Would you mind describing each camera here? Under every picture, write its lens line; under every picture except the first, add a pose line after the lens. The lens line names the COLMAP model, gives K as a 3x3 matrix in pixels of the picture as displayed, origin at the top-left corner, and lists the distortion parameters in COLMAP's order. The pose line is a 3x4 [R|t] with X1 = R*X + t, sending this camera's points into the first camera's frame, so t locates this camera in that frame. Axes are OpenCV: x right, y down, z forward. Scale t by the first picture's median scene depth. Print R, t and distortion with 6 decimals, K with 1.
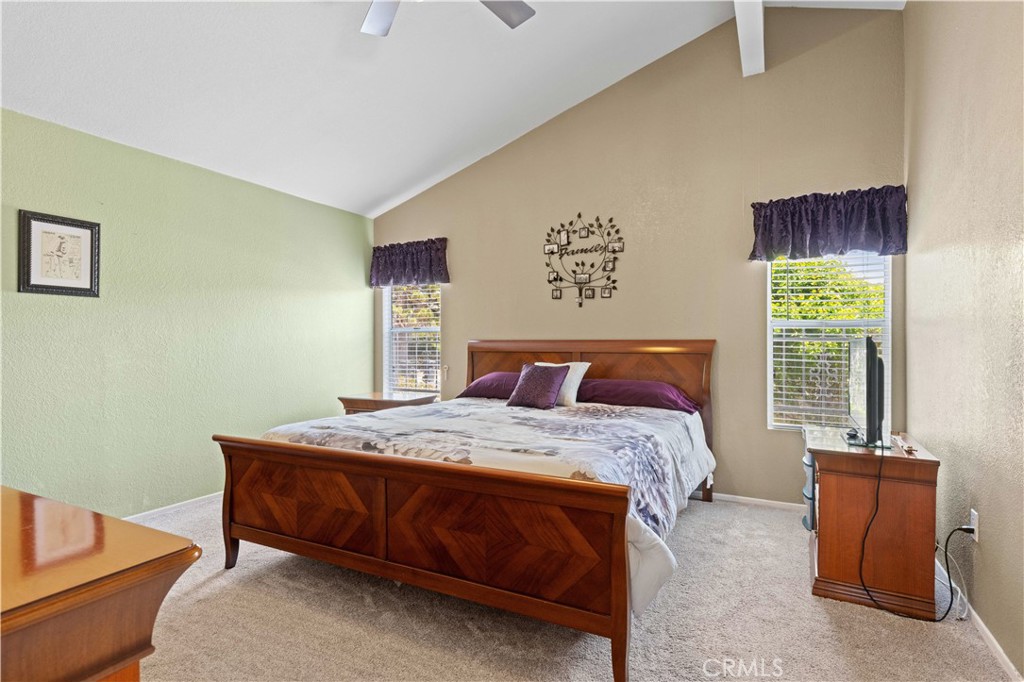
lens RADIAL K [[519.0, 0, 512.3], [0, 519.0, 338.8], [0, 0, 1]] dist [0.003108, 0.001130]
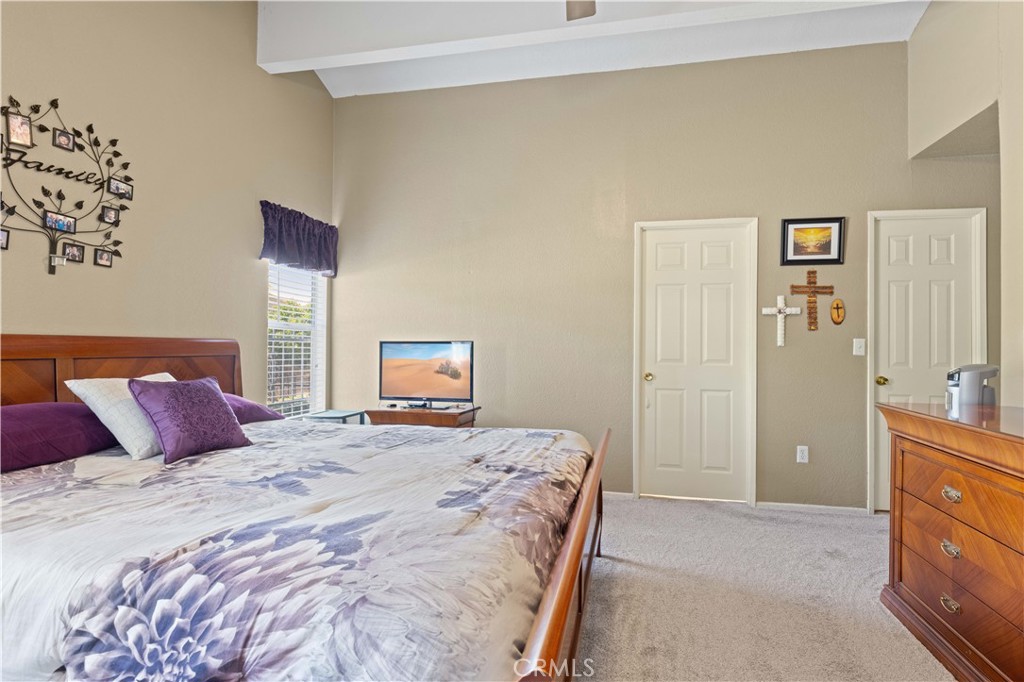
lens RADIAL K [[519.0, 0, 514.1], [0, 519.0, 346.4], [0, 0, 1]] dist [0.003108, 0.001130]
pose [[-0.257684, 0.001998, 0.966227, -0.523090], [-0.009465, 0.999945, -0.004592, 0.012116], [-0.966183, -0.010328, -0.257650, 0.687544]]
